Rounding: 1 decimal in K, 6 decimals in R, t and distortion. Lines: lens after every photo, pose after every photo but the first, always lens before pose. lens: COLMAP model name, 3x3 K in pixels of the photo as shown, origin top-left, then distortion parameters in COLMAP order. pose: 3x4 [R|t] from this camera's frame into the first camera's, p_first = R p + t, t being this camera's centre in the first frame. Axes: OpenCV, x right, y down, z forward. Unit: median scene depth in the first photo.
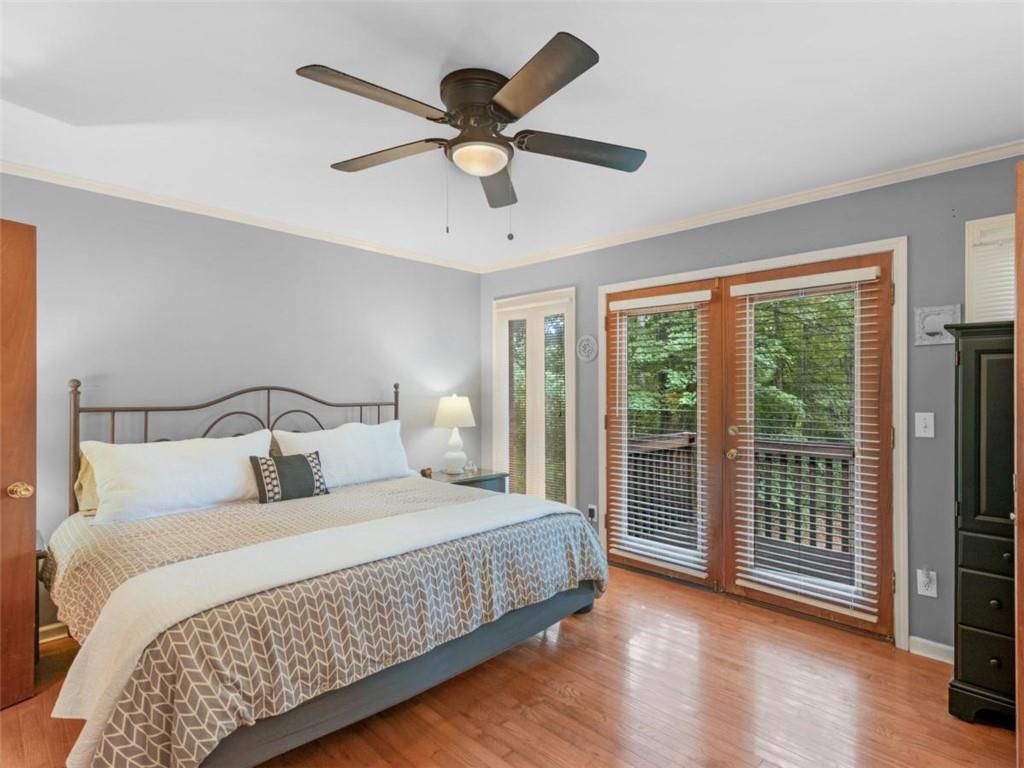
lens RADIAL K [[529.5, 0, 506.8], [0, 529.5, 386.1], [0, 0, 1]] dist [0.014183, -0.001144]
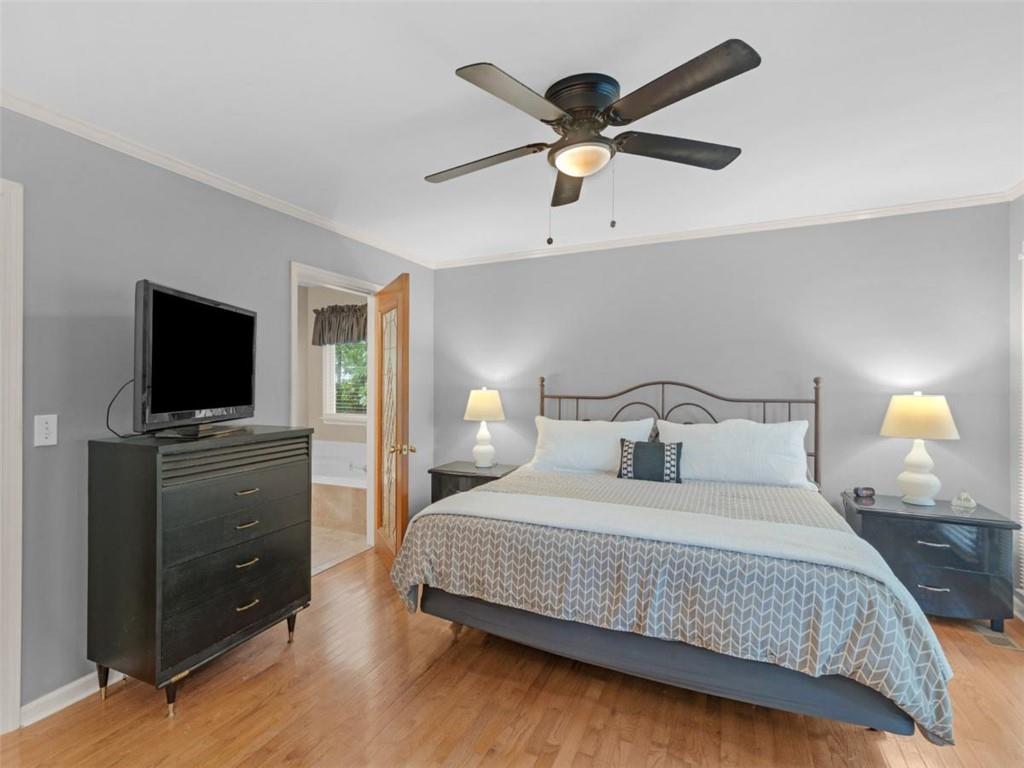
lens RADIAL K [[529.5, 0, 505.5], [0, 529.5, 377.6], [0, 0, 1]] dist [0.014183, -0.001144]
pose [[0.305311, -0.007824, -0.952221, 0.708140], [0.003378, 0.999969, -0.007133, -0.000431], [0.952247, -0.001039, 0.305327, 0.438986]]
